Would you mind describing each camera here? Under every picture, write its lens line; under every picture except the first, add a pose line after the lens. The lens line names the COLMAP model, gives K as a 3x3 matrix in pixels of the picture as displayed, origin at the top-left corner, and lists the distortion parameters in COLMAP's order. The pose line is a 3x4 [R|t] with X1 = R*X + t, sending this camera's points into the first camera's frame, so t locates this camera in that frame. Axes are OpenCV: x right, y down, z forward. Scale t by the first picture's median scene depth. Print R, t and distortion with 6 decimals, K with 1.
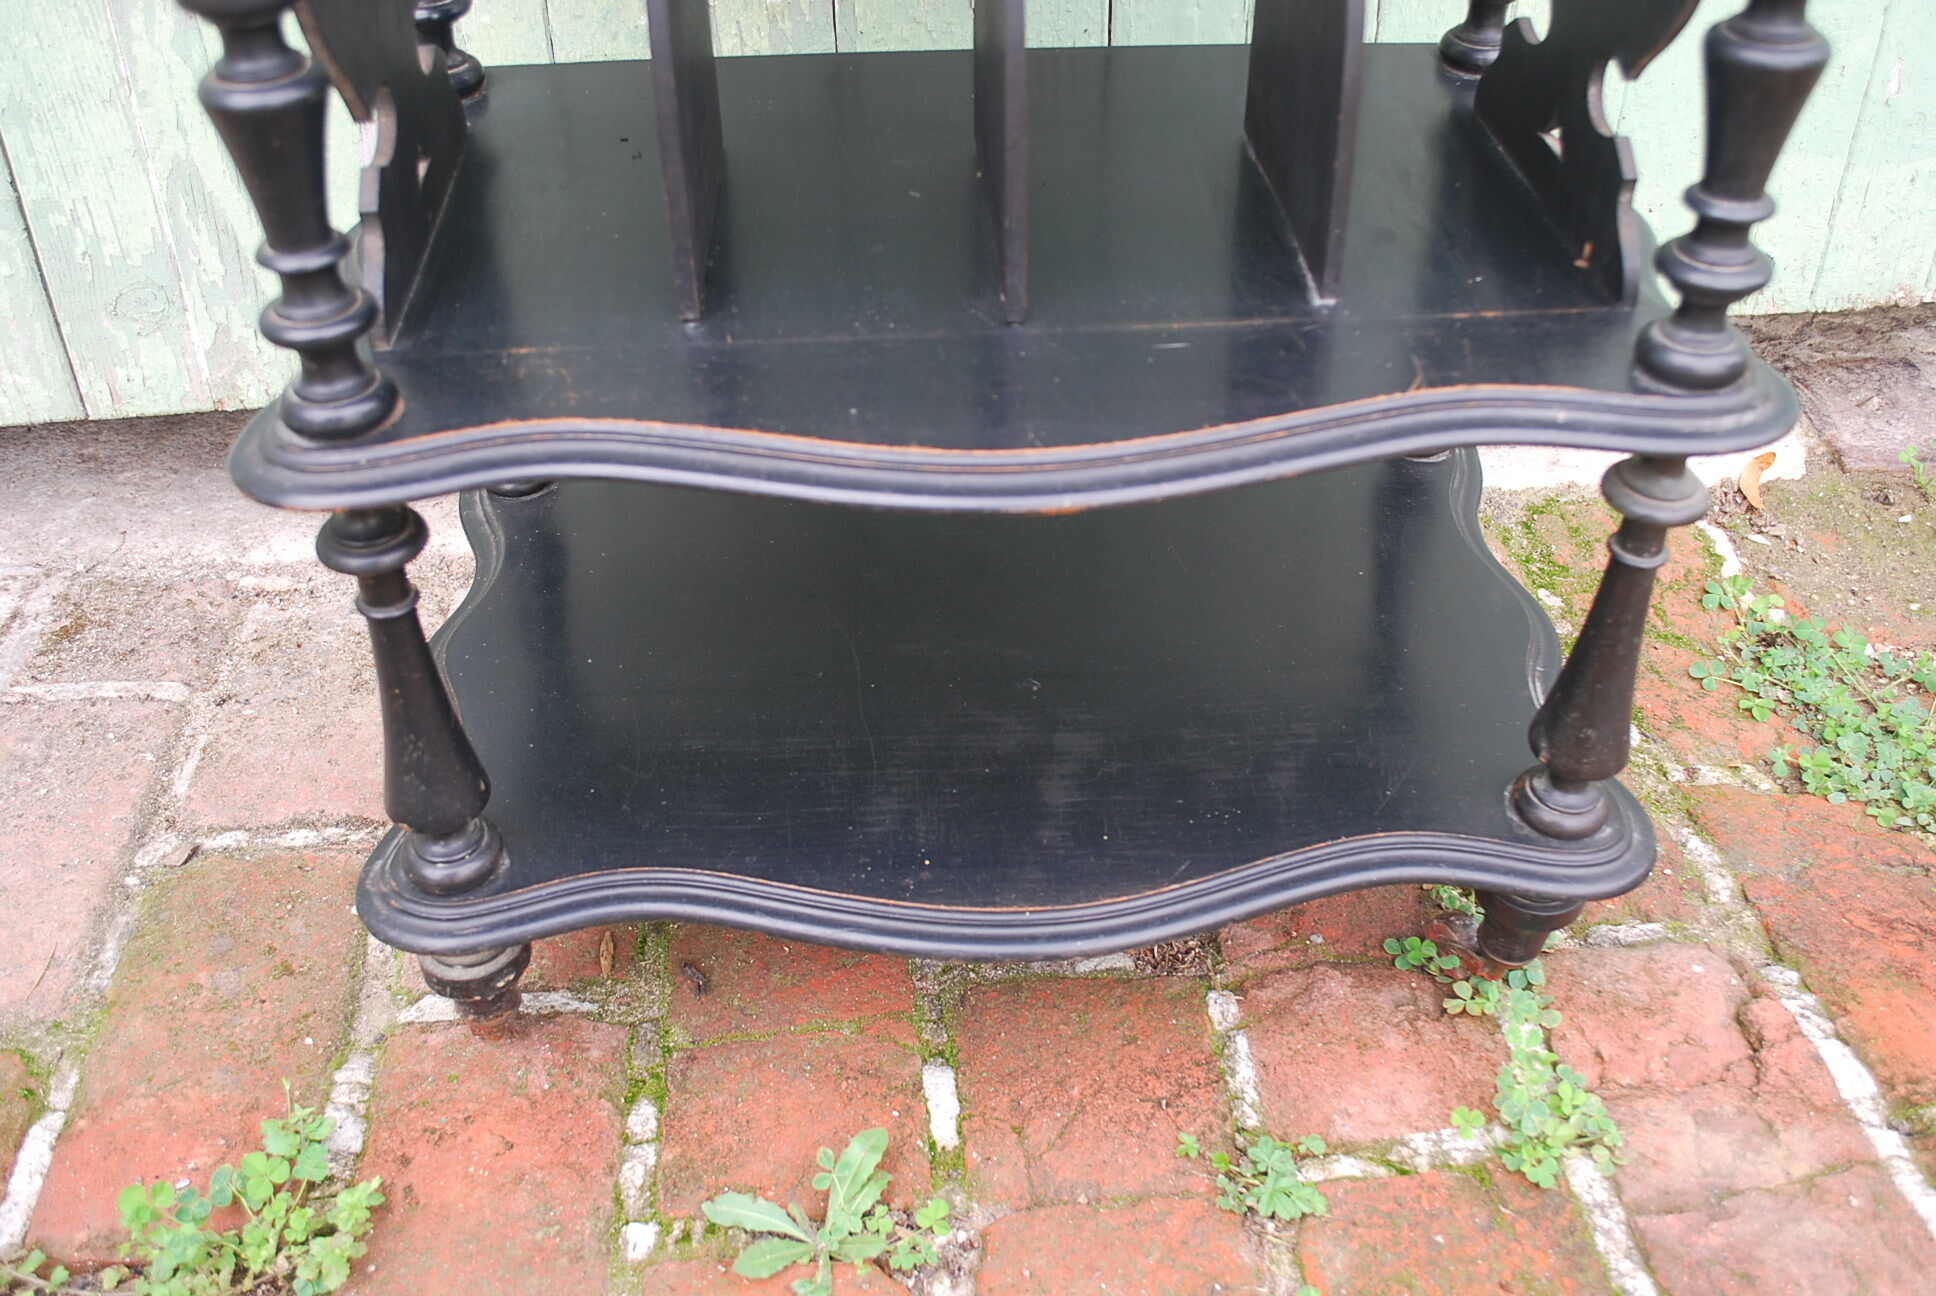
lens RADIAL K [[1875.9, 0, 970.6], [0, 1875.9, 641.6], [0, 0, 1]] dist [-0.067874, 0.013885]
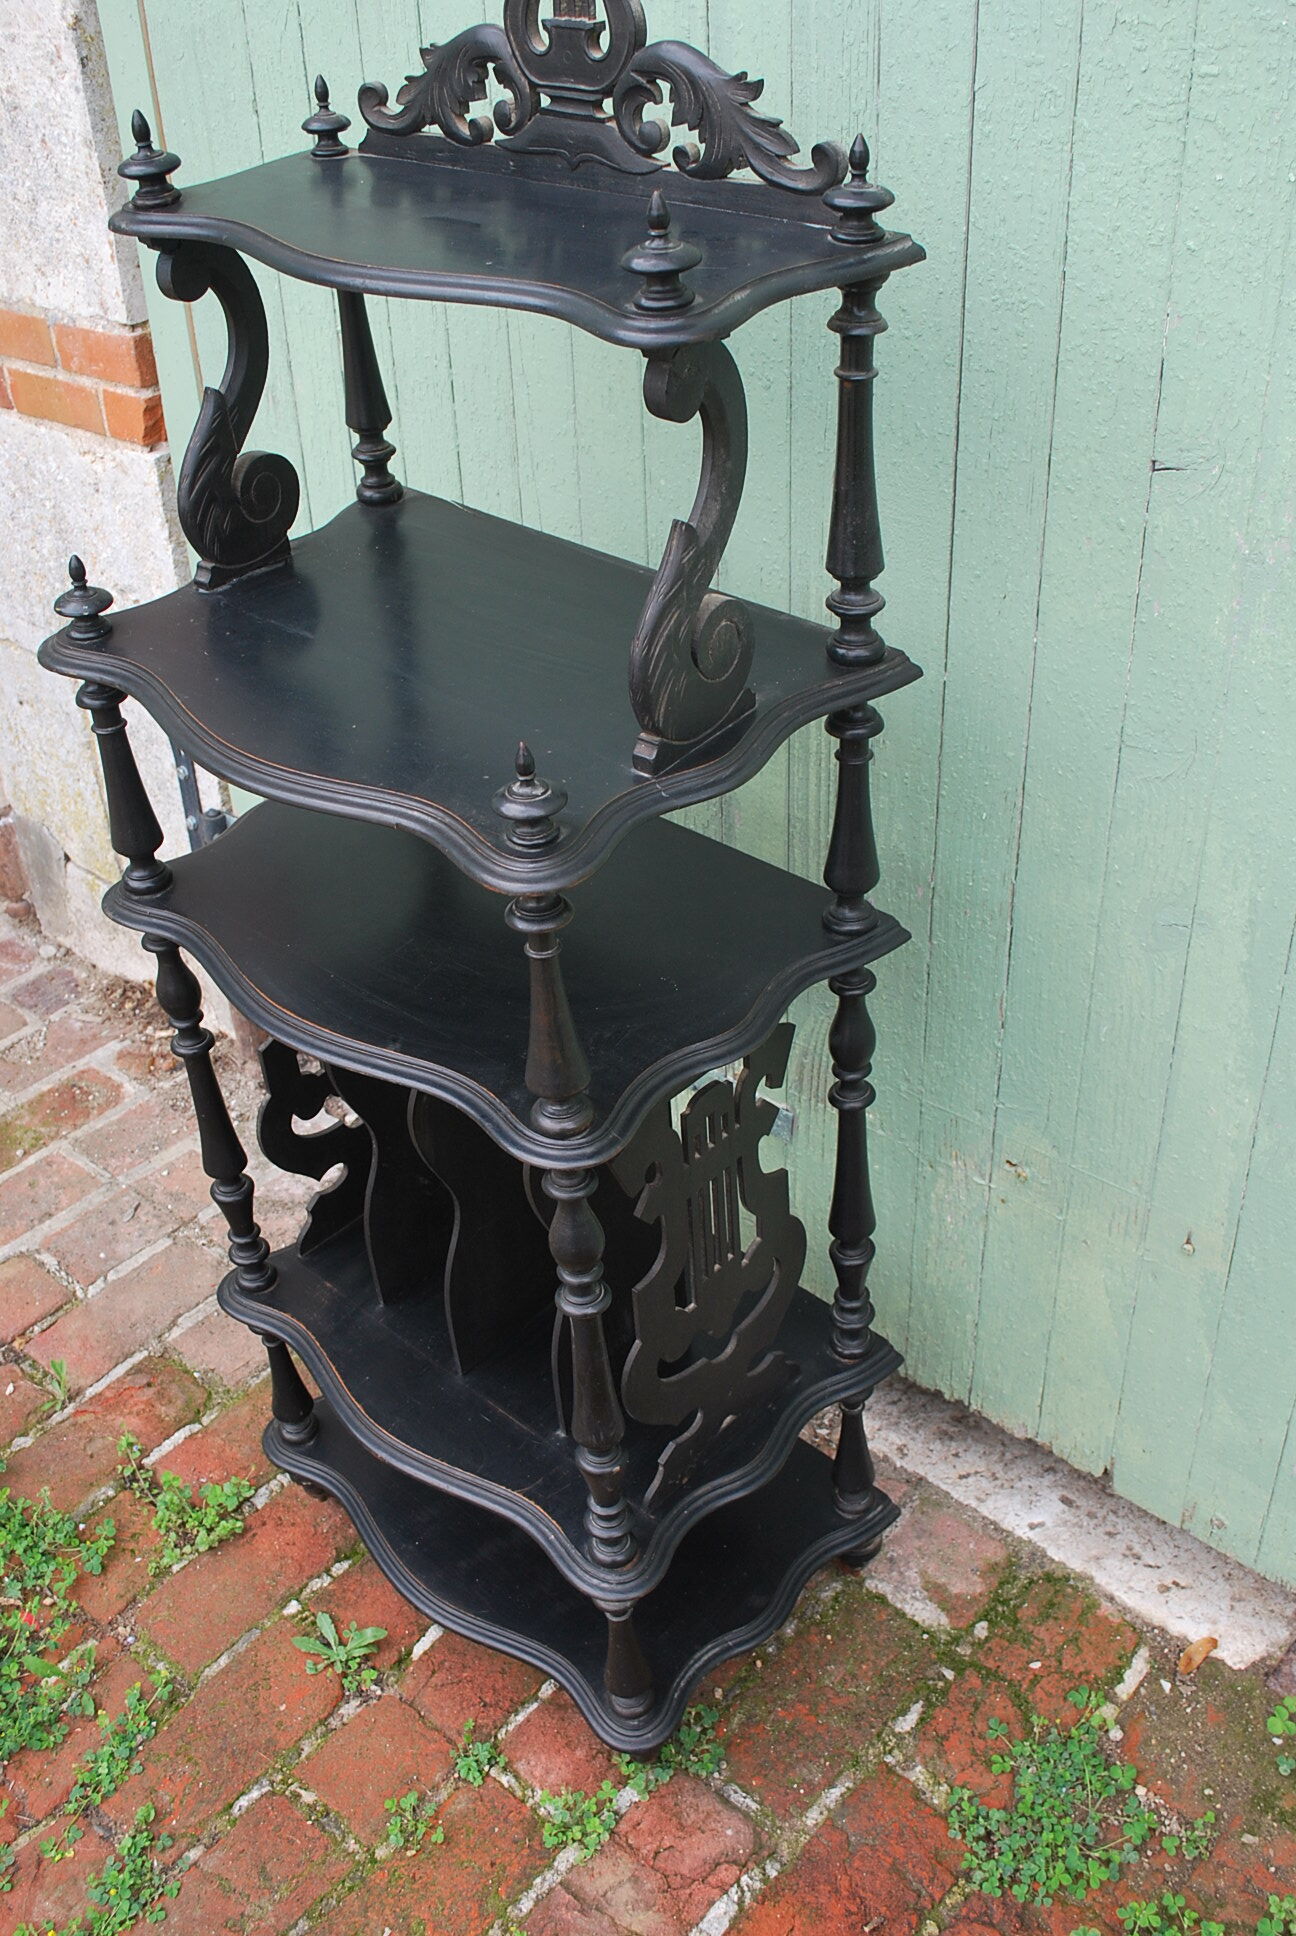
lens RADIAL K [[1875.9, 0, 625.1], [0, 1875.9, 978.6], [0, 0, 1]] dist [-0.067874, 0.013885]
pose [[0.679819, 0.396418, -0.617008, 1.100233], [-0.400265, 0.905523, 0.140772, -0.798667], [0.614519, 0.151267, 0.774264, -0.614289]]
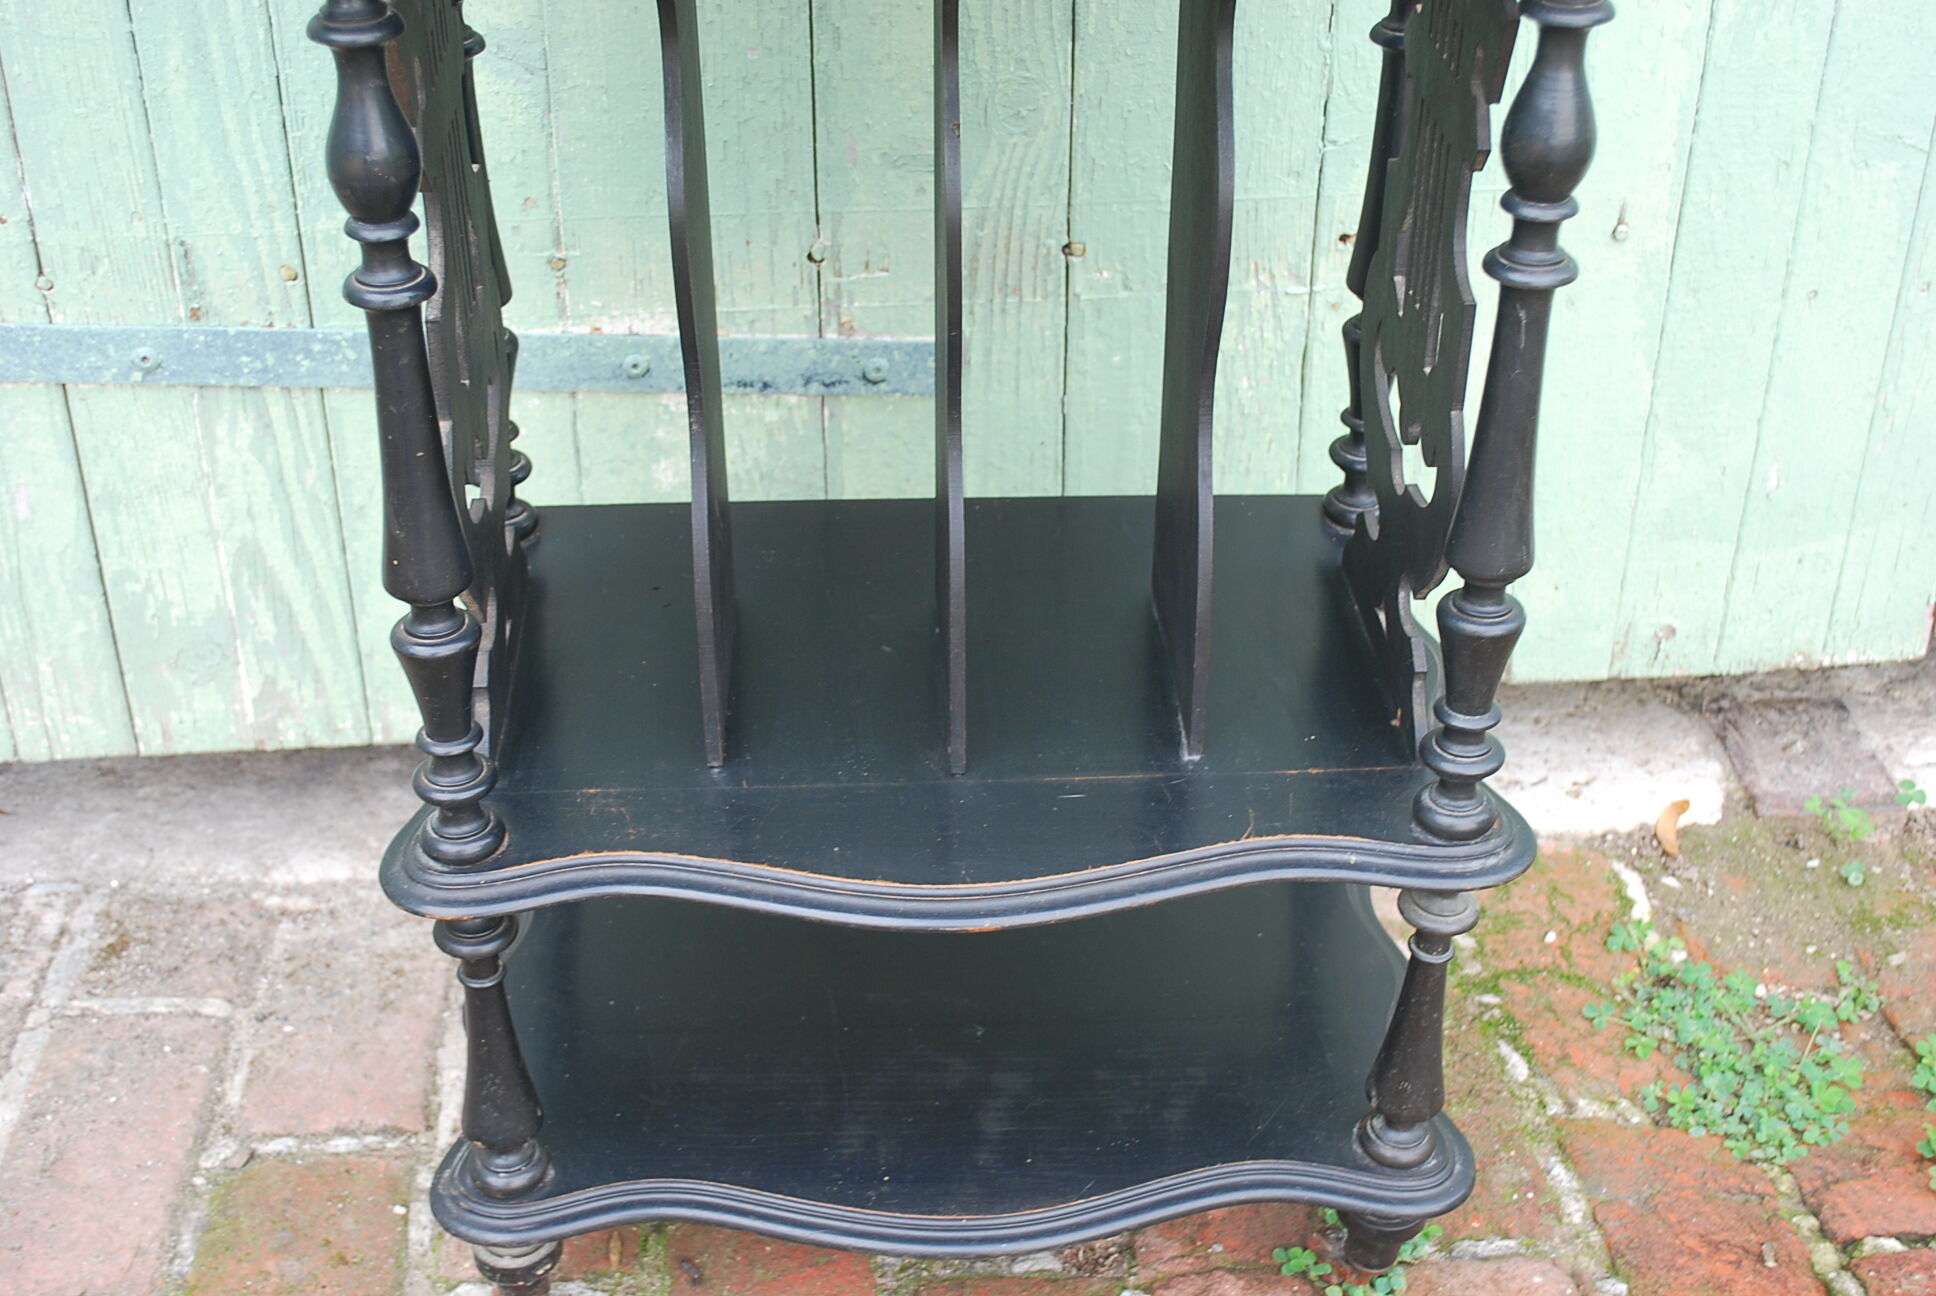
lens RADIAL K [[2425.6, 0, 968.0], [0, 2425.6, 648.0], [0, 0, 1]] dist [-0.036600, 0.005183]
pose [[0.999862, 0.016321, -0.003002, 0.026401], [-0.016525, 0.995815, -0.089886, -0.078633], [0.001523, 0.089923, 0.995948, -0.559518]]
